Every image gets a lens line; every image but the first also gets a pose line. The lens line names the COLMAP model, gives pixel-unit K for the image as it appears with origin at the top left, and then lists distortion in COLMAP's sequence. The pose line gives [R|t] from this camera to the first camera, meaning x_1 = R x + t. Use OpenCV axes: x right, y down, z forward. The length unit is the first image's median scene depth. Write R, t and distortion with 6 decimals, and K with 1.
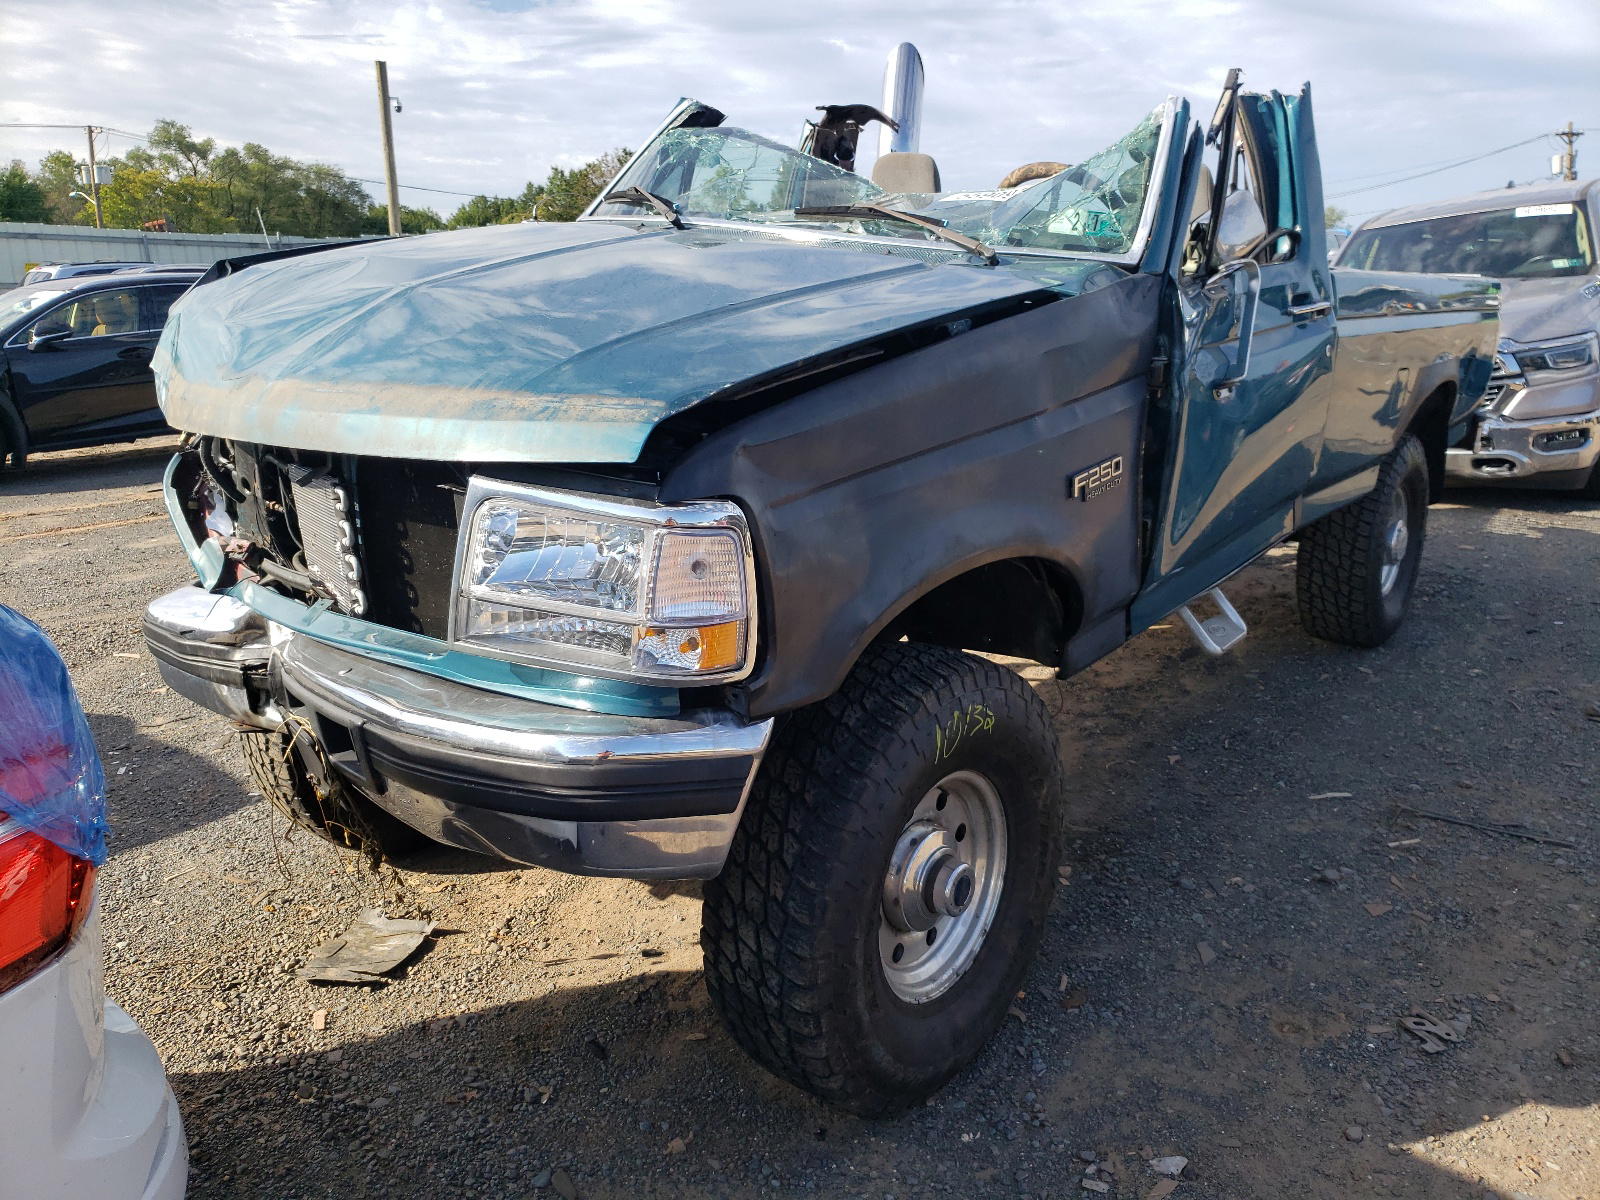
lens RADIAL K [[1287.5, 0, 800.0], [0, 1287.5, 600.0], [0, 0, 1]] dist [-0.014001, -0.007135]
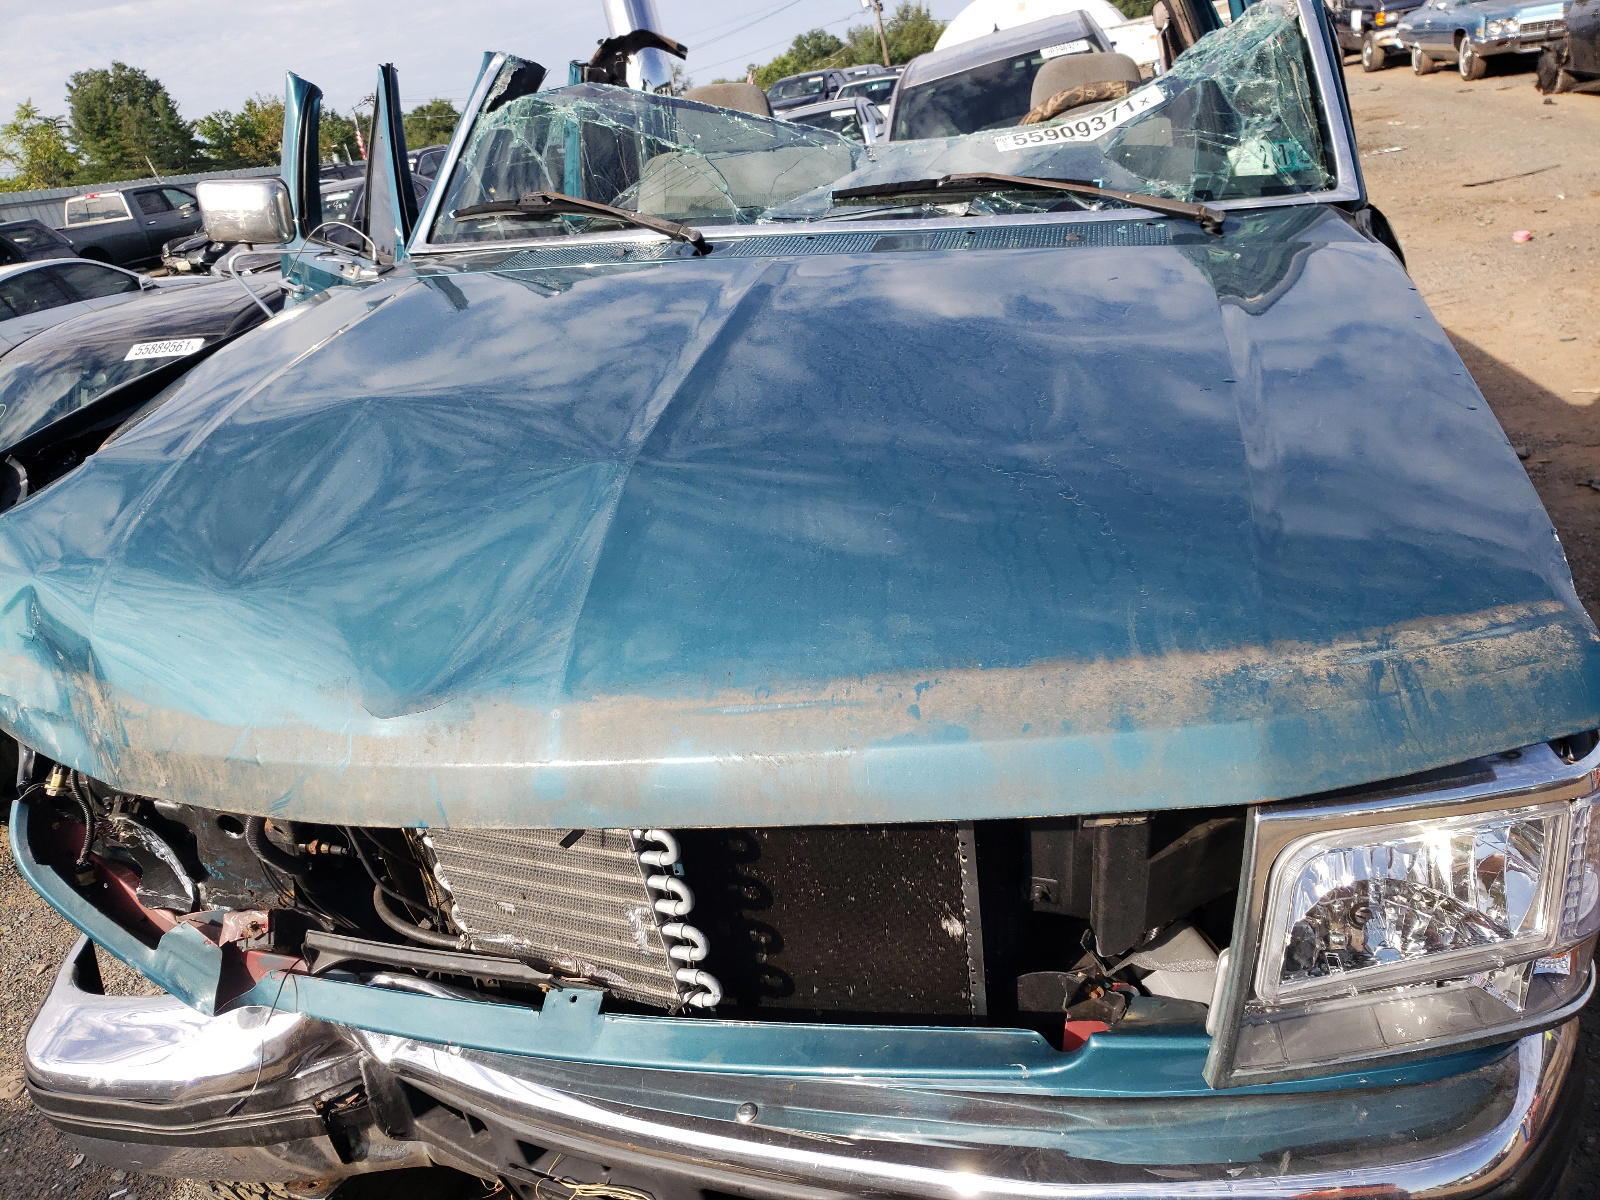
lens RADIAL K [[1287.5, 0, 800.0], [0, 1287.5, 600.0], [0, 0, 1]] dist [-0.014001, -0.007135]
pose [[0.877479, -0.287238, 0.384089, -0.400169], [0.255617, 0.957693, 0.132227, -0.199037], [-0.405820, -0.017846, 0.913779, 0.364368]]
